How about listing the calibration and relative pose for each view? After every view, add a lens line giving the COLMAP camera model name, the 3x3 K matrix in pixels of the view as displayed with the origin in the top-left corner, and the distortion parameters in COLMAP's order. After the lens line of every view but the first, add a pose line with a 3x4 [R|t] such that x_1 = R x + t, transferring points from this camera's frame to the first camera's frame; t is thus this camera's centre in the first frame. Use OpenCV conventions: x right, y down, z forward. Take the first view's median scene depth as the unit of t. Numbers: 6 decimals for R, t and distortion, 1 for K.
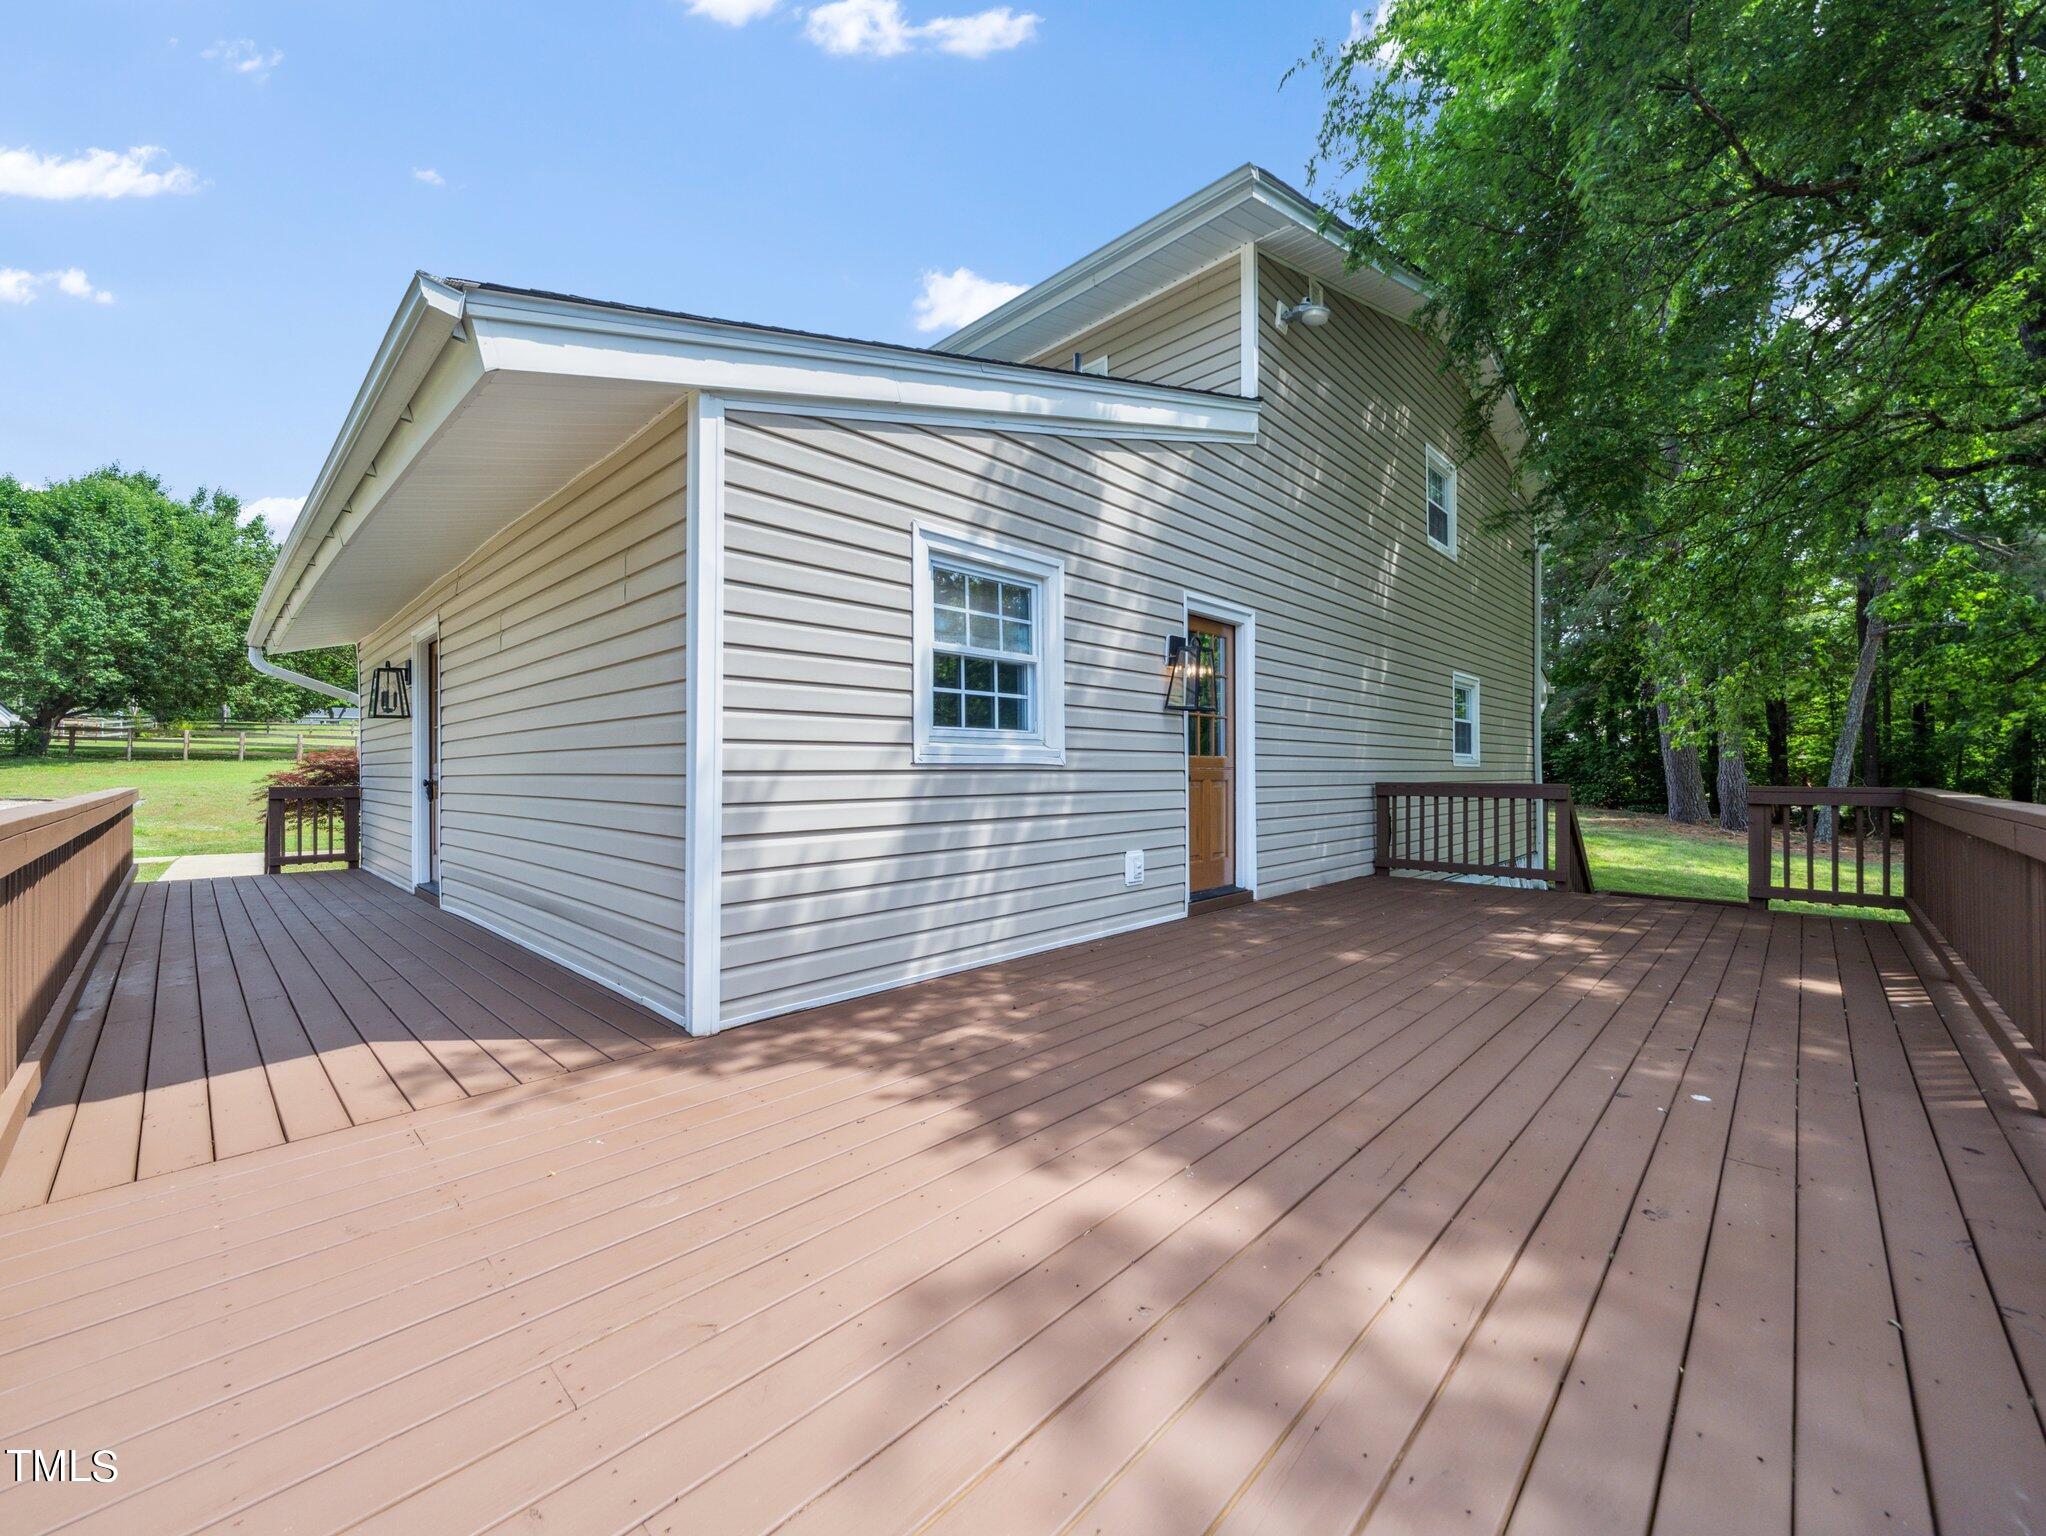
lens RADIAL K [[795.4, 0, 1023.0], [0, 795.4, 768.0], [0, 0, 1]] dist [-0.000934, -0.000032]
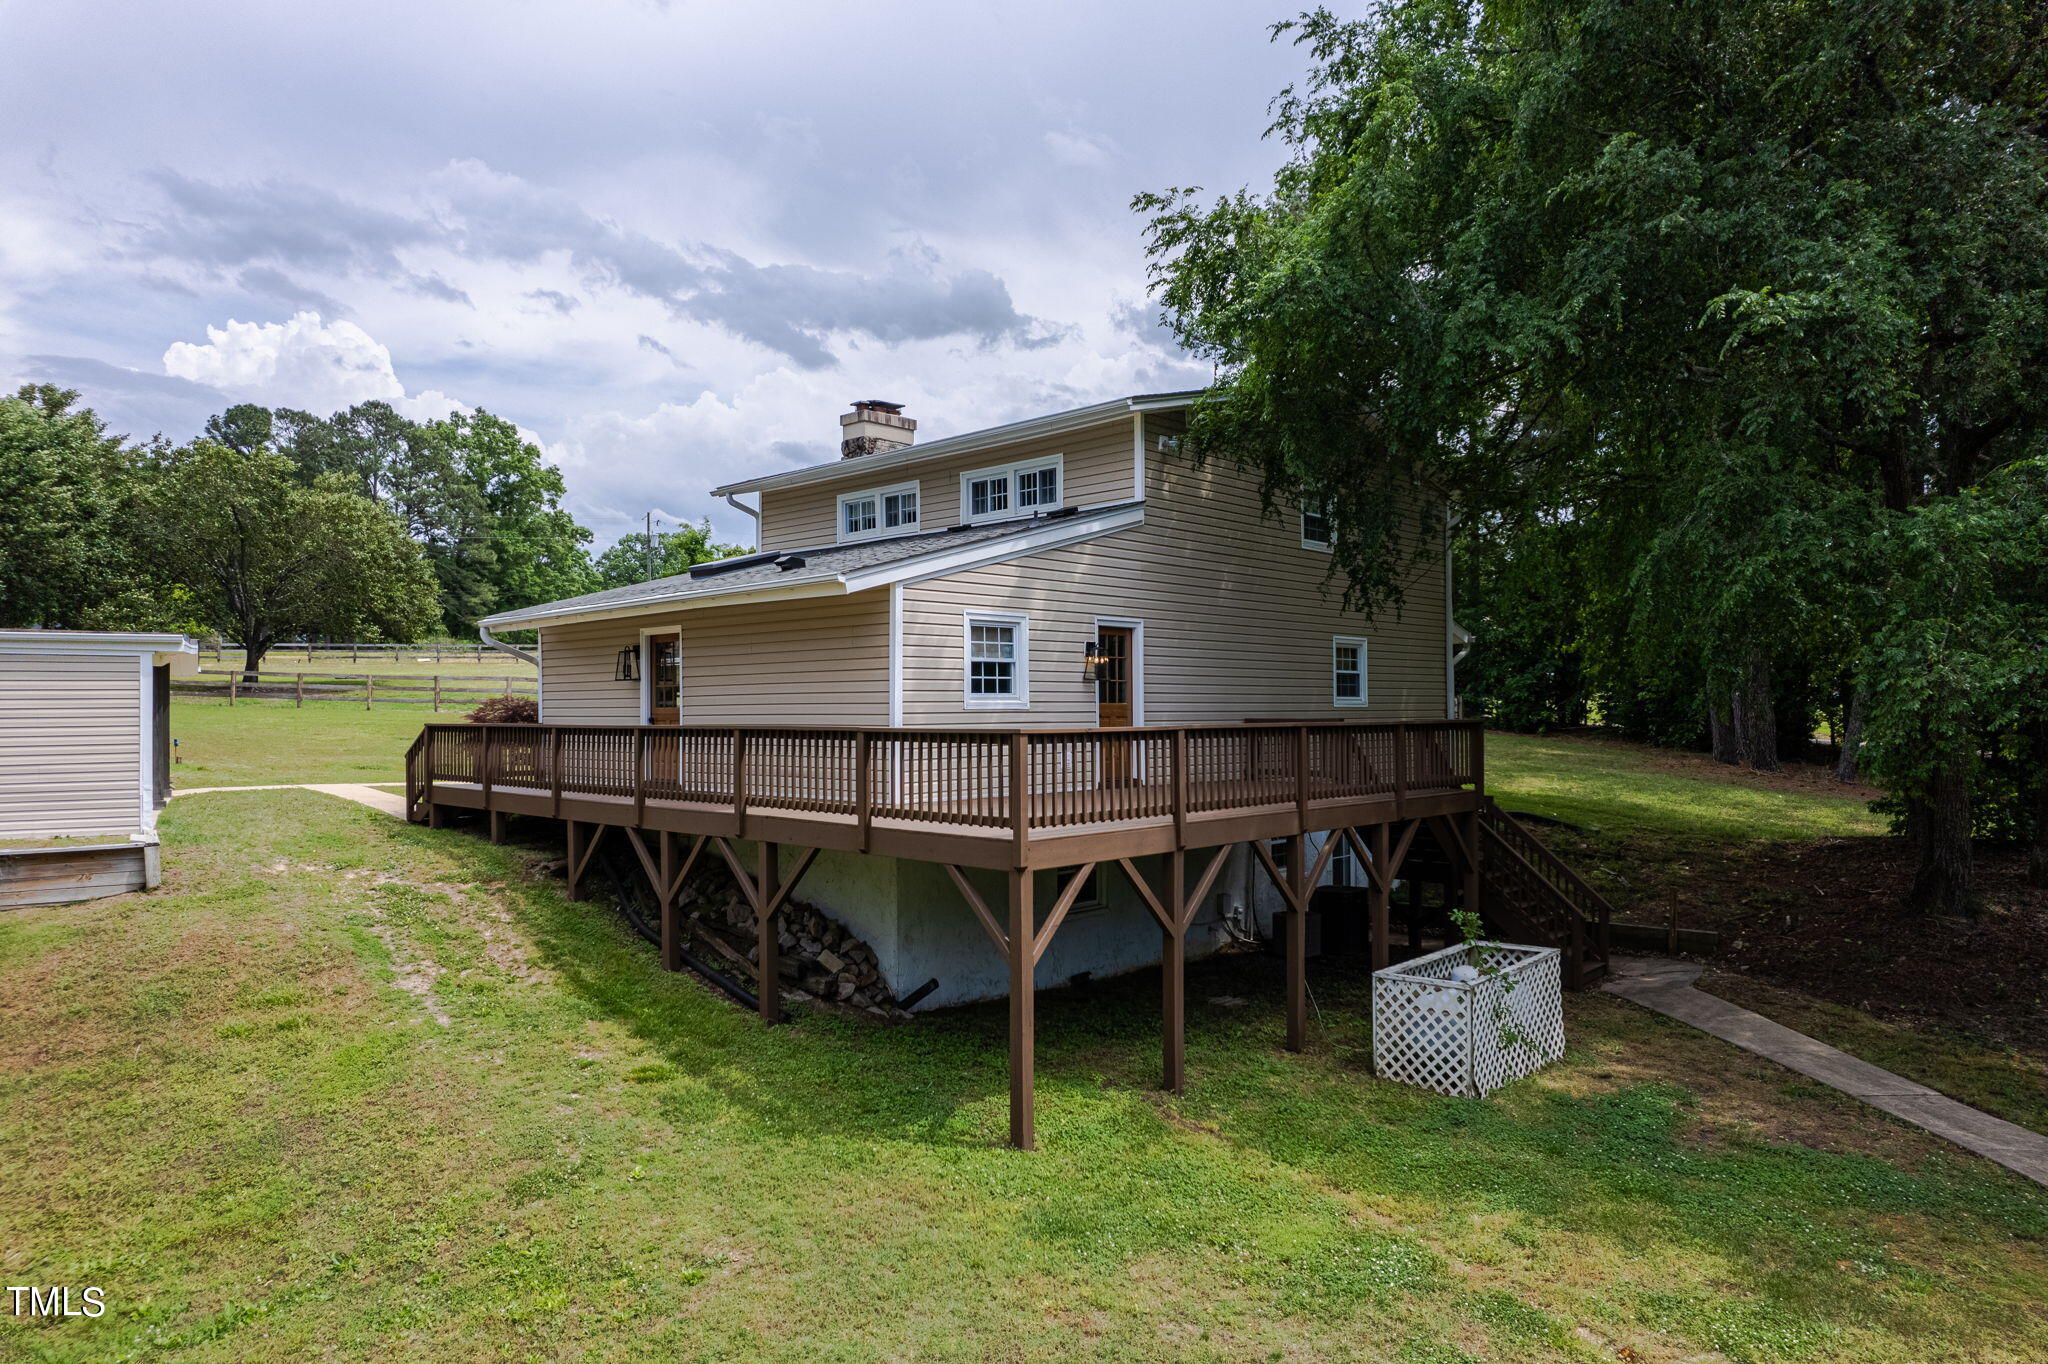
lens RADIAL K [[1316.1, 0, 1024.0], [0, 1316.1, 682.0], [0, 0, 1]] dist [-0.070507, 0.068287]
pose [[0.999917, -0.008425, -0.009762, 0.071735], [0.008219, 0.999745, -0.021010, -0.002697], [0.009936, 0.020928, 0.999732, -2.530750]]
